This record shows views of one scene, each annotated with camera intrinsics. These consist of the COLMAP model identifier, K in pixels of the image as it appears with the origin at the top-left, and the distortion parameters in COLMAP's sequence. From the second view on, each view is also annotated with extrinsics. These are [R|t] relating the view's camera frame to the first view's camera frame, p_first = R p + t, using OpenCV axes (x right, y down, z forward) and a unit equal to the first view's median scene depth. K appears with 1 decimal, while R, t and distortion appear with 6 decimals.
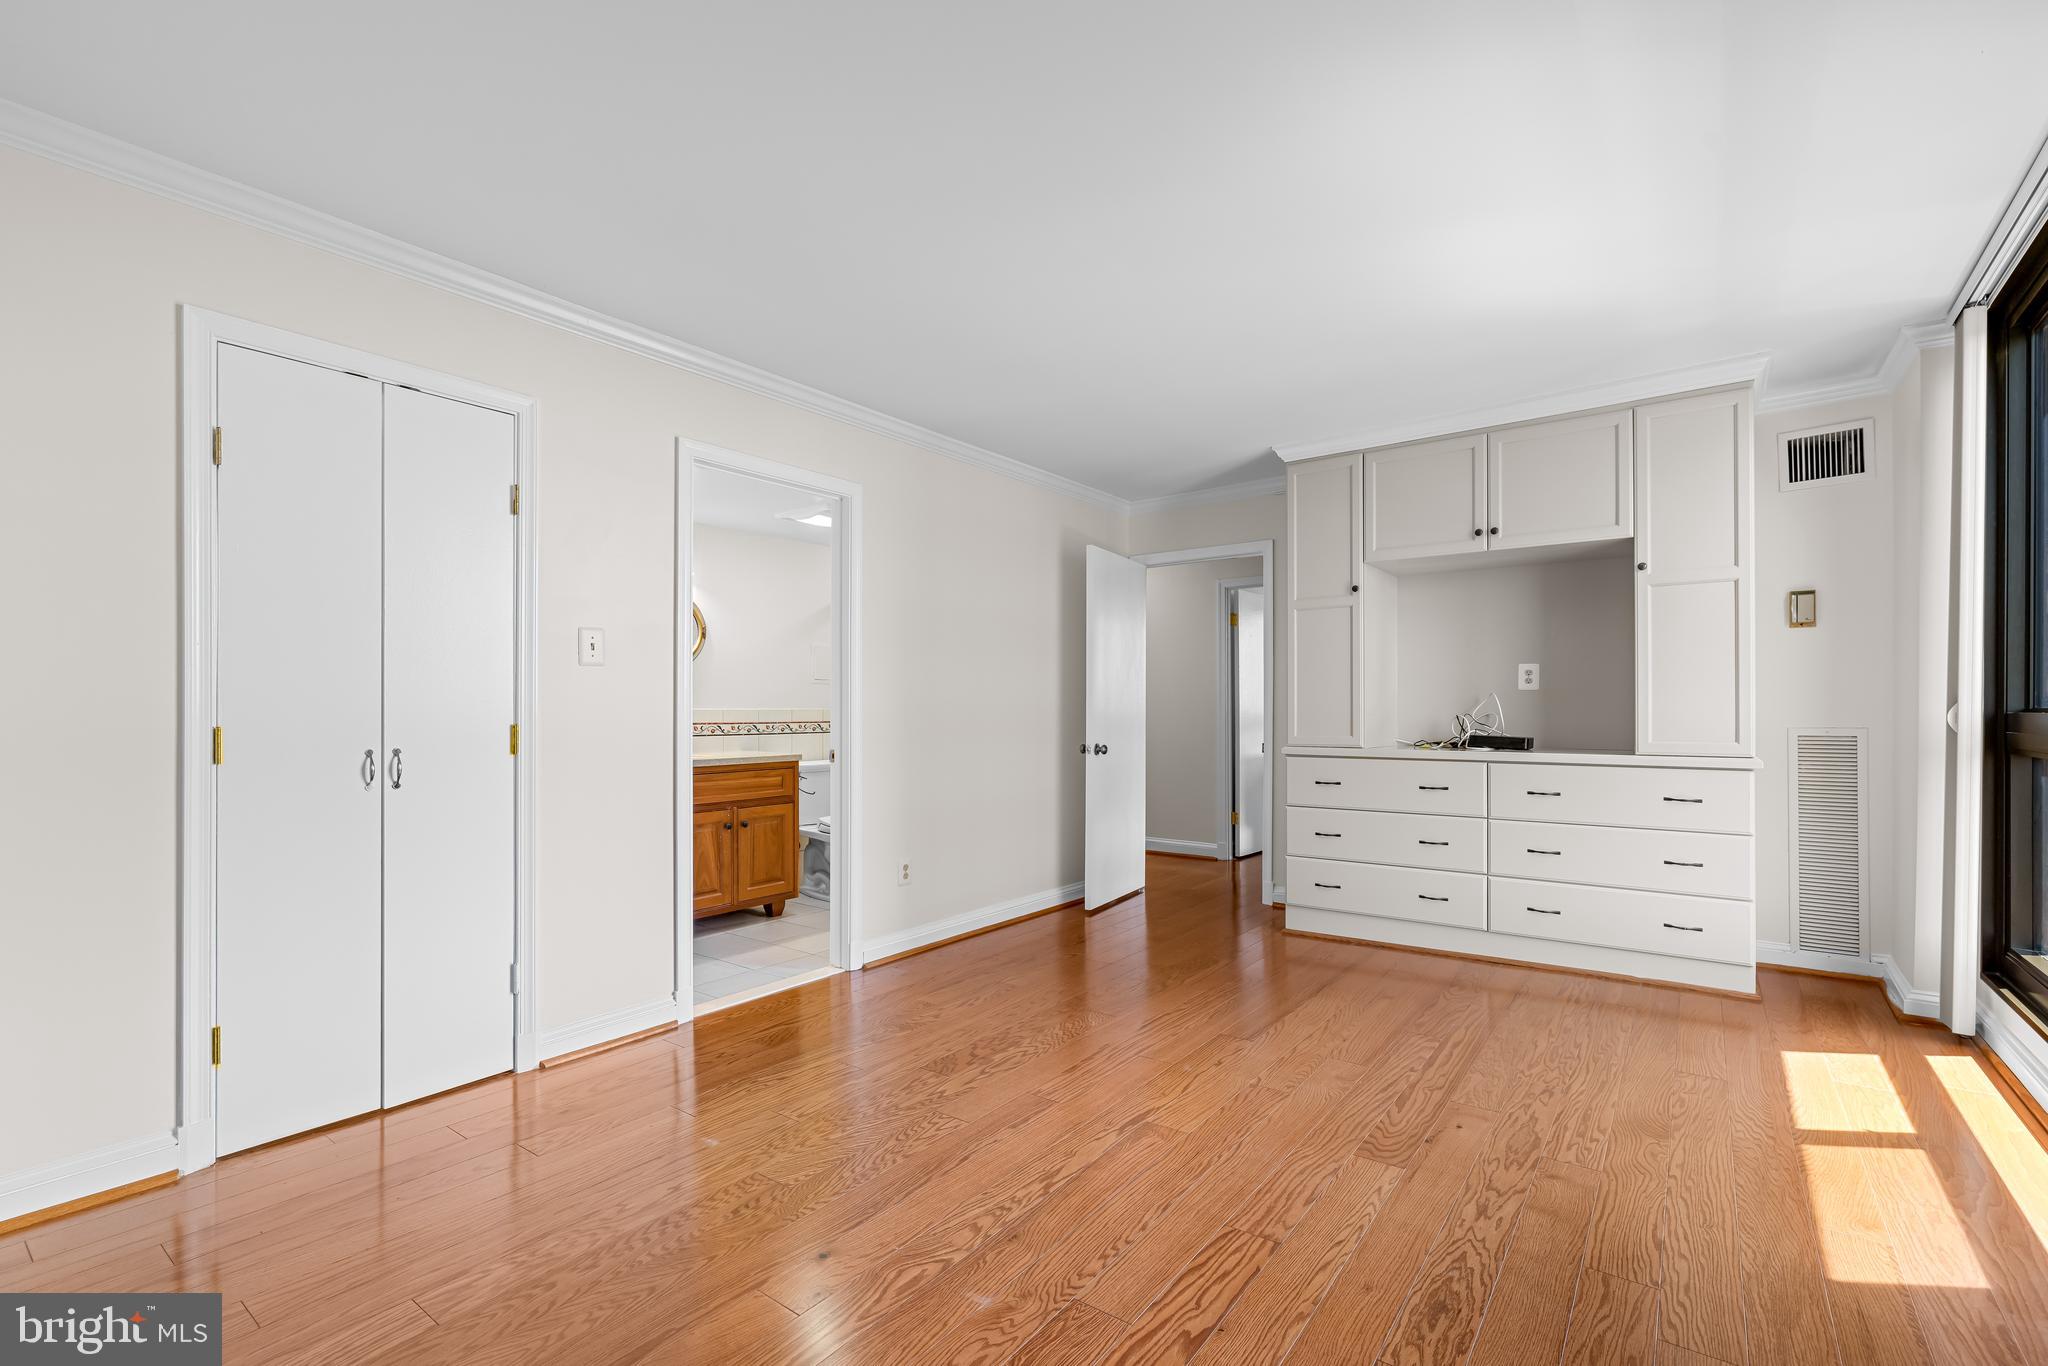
lens RADIAL K [[897.4, 0, 1025.4], [0, 897.4, 709.0], [0, 0, 1]] dist [0.000072, 0.000122]
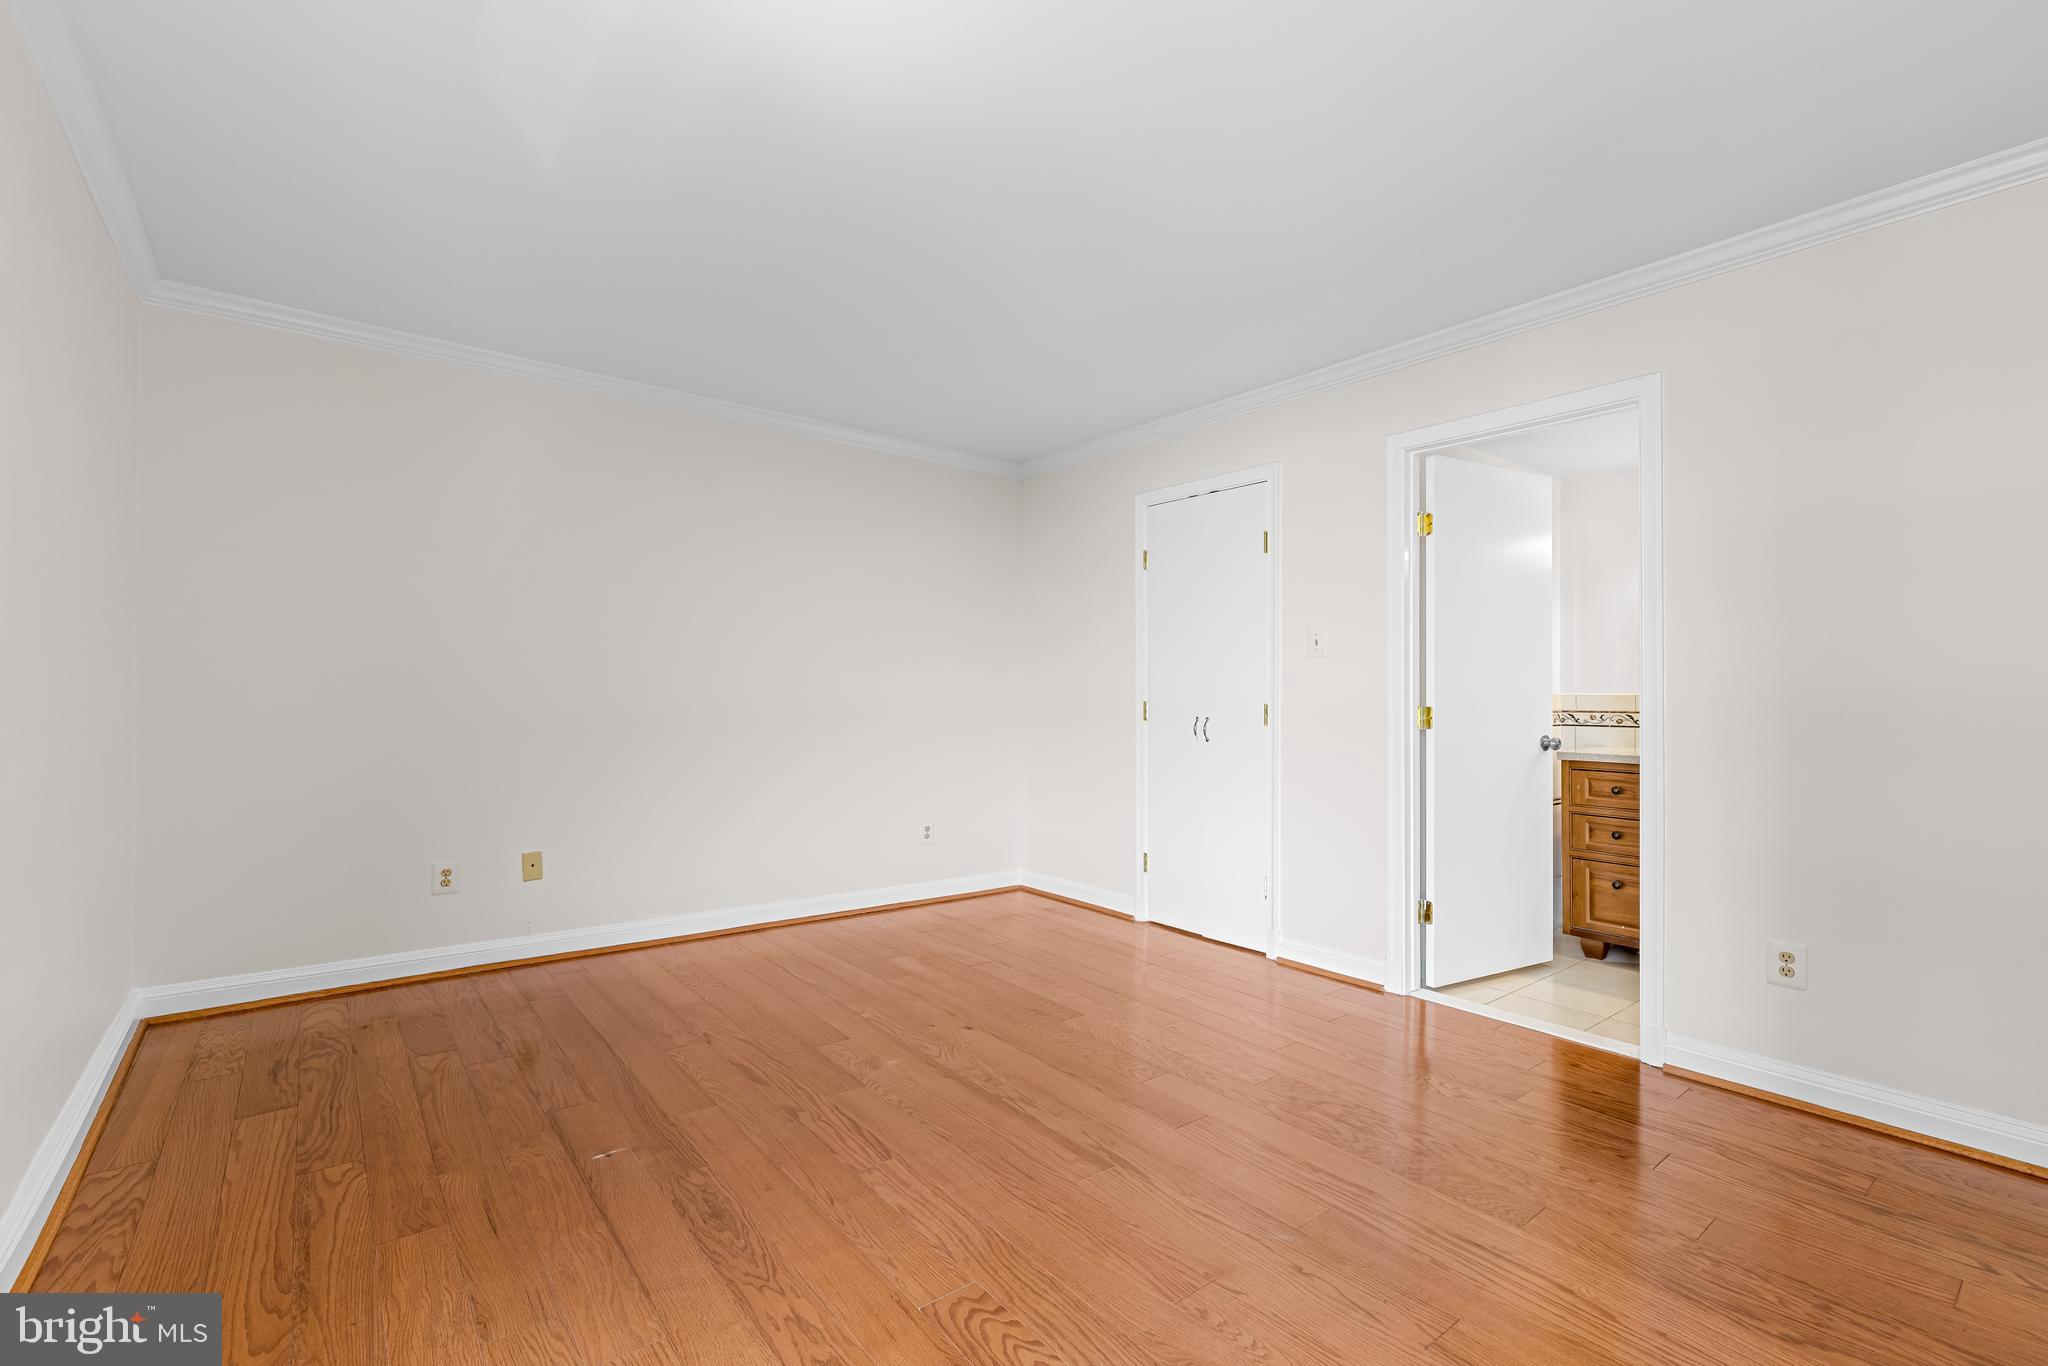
lens RADIAL K [[897.6, 0, 1024.0], [0, 897.6, 683.0], [0, 0, 1]] dist [0.000097, 0.000203]
pose [[-0.249784, -0.011645, -0.968232, 0.689509], [-0.002588, 0.999932, -0.011359, -0.000291], [0.968298, -0.000331, -0.249797, 0.774527]]
